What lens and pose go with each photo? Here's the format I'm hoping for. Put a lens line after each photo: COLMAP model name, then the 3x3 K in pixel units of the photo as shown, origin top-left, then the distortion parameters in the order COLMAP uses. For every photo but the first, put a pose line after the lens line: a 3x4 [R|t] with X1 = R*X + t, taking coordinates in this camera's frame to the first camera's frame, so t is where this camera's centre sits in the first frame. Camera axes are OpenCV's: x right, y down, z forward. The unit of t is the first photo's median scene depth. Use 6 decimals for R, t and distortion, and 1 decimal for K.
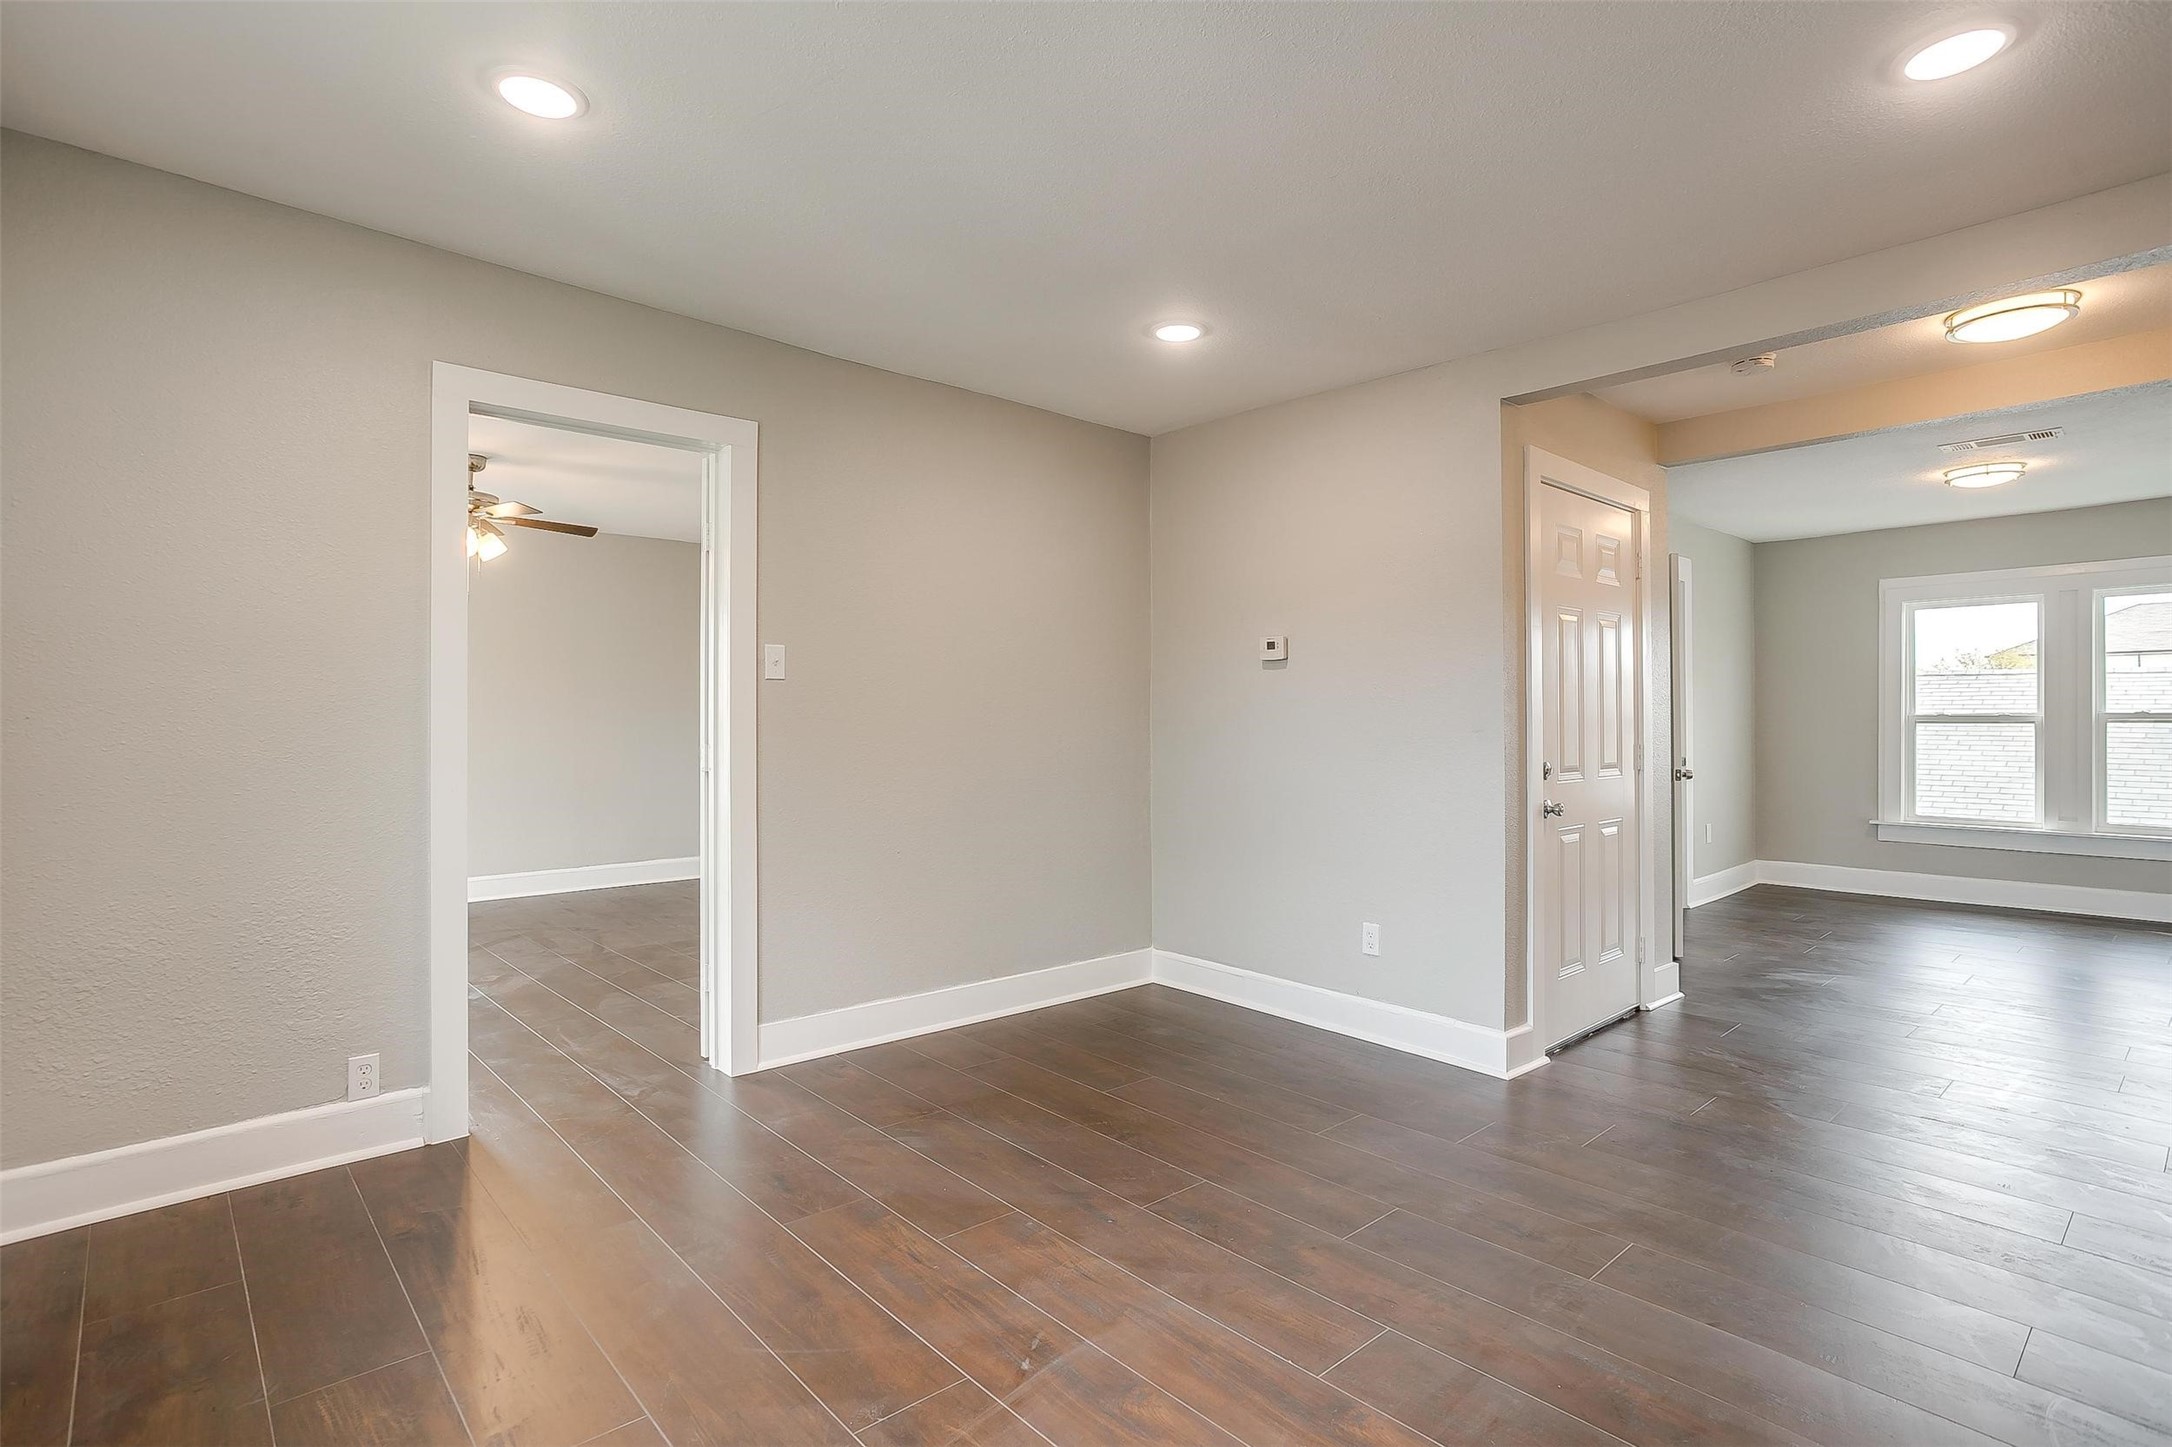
lens RADIAL K [[1074.4, 0, 1107.7], [0, 1074.4, 729.1], [0, 0, 1]] dist [0.001340, 0.059413]
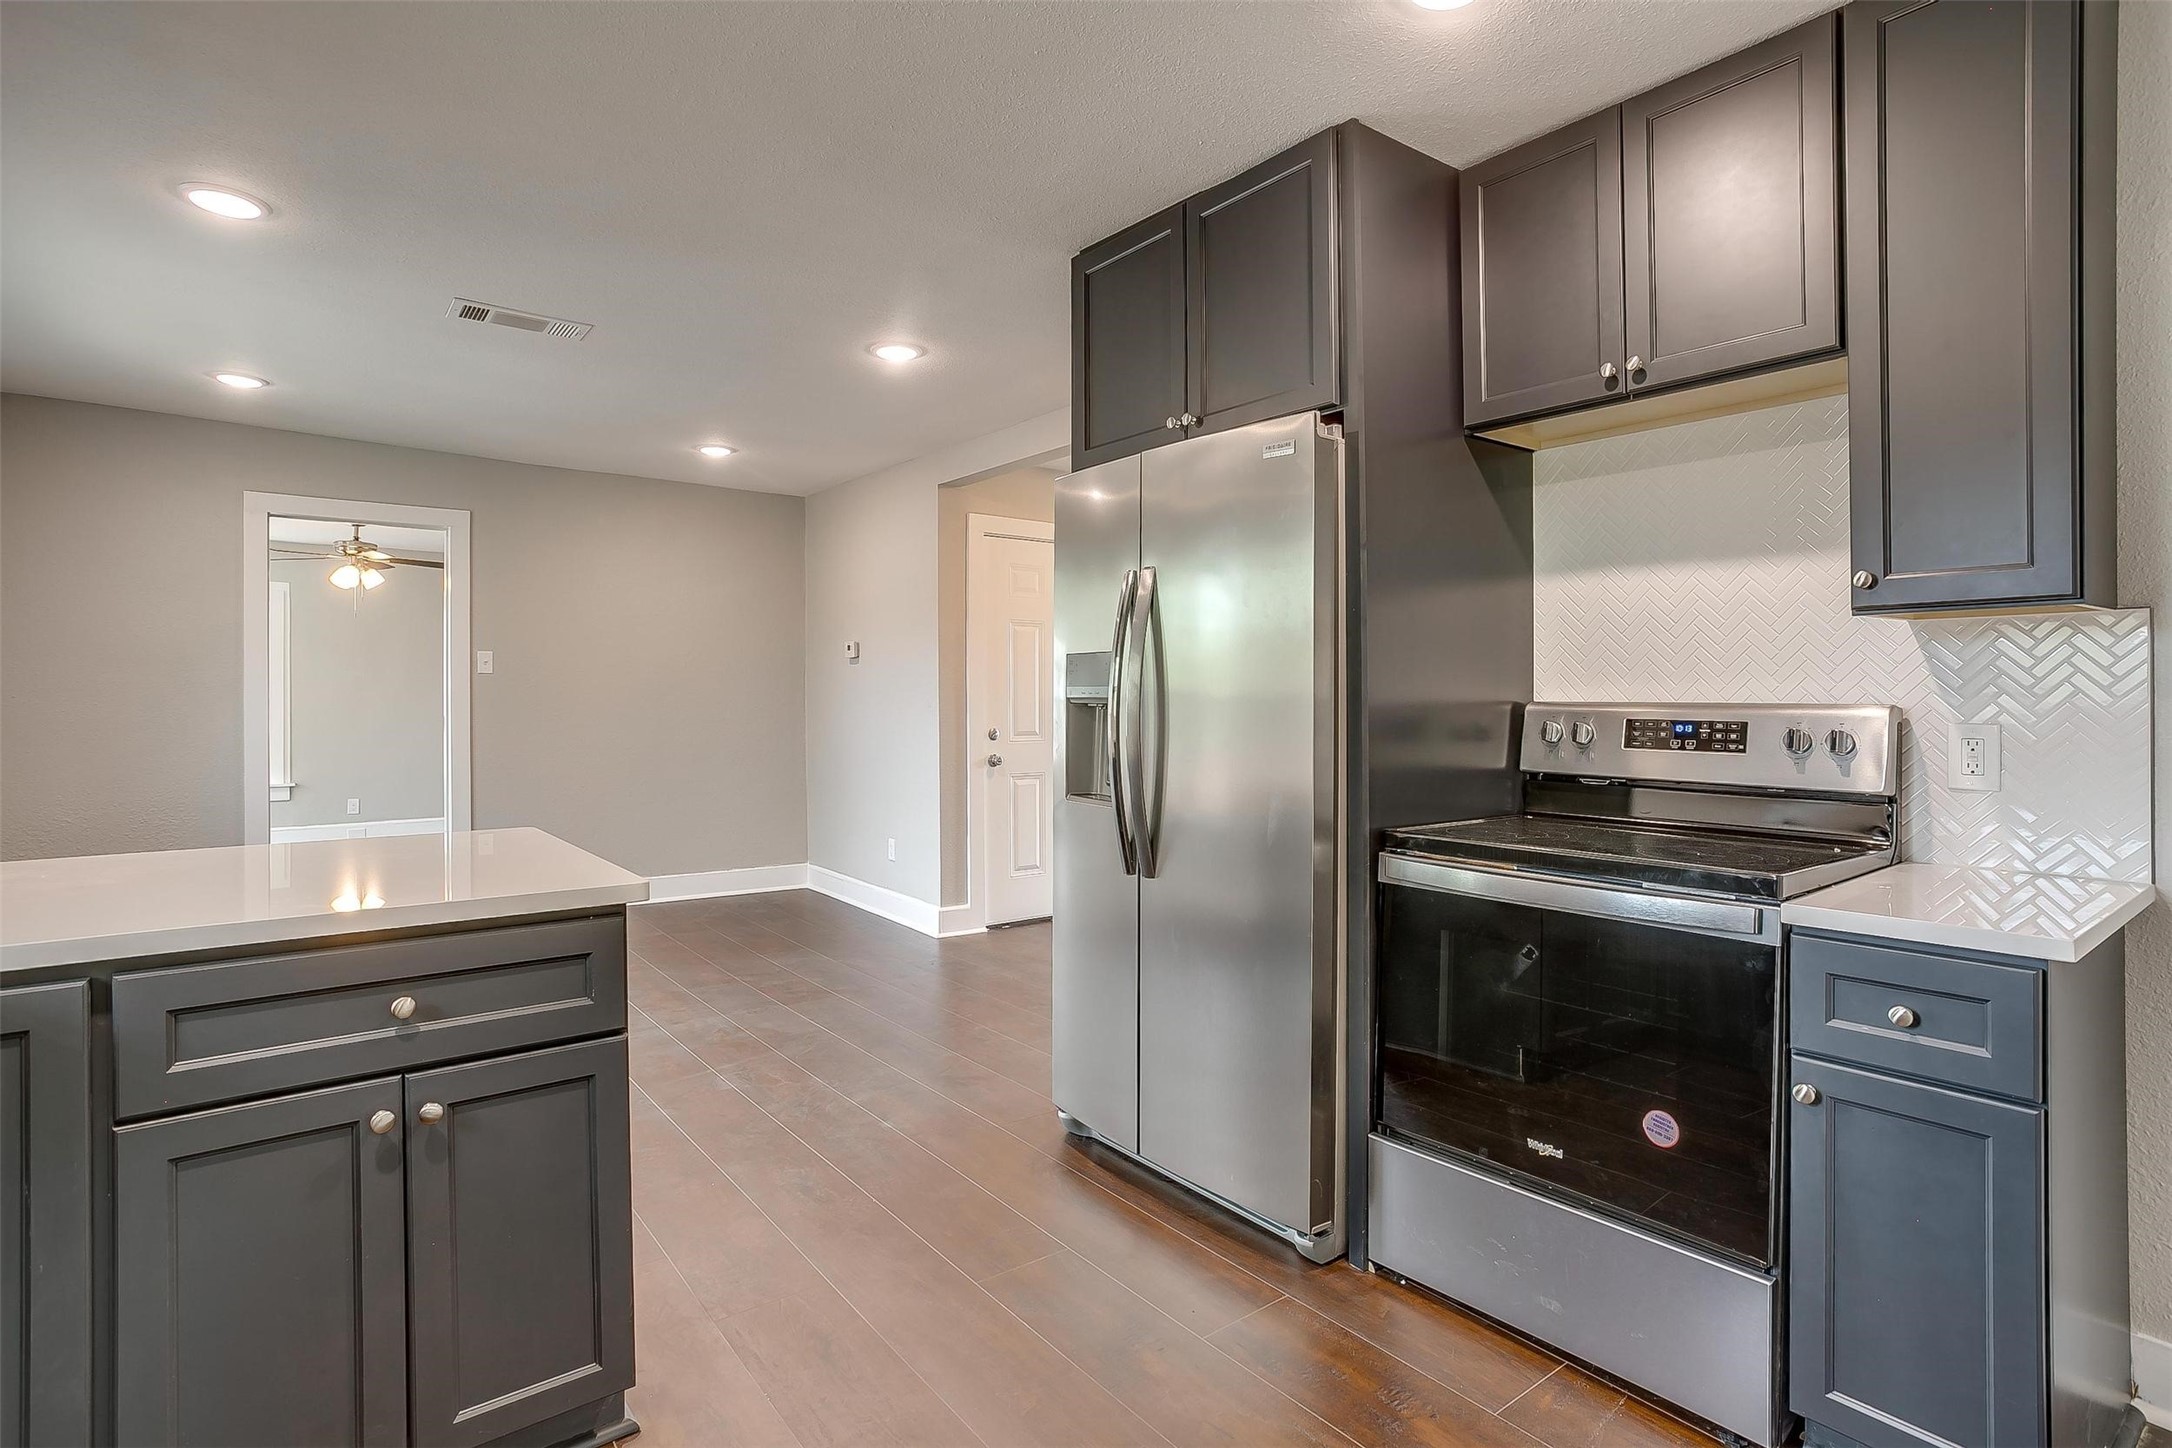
lens RADIAL K [[1119.6, 0, 1084.3], [0, 1119.6, 704.3], [0, 0, 1]] dist [-0.001143, 0.067372]
pose [[0.992803, -0.001464, -0.119750, 0.720343], [0.001612, 0.999998, 0.001140, -0.002122], [0.119749, -0.001325, 0.992803, -0.494855]]
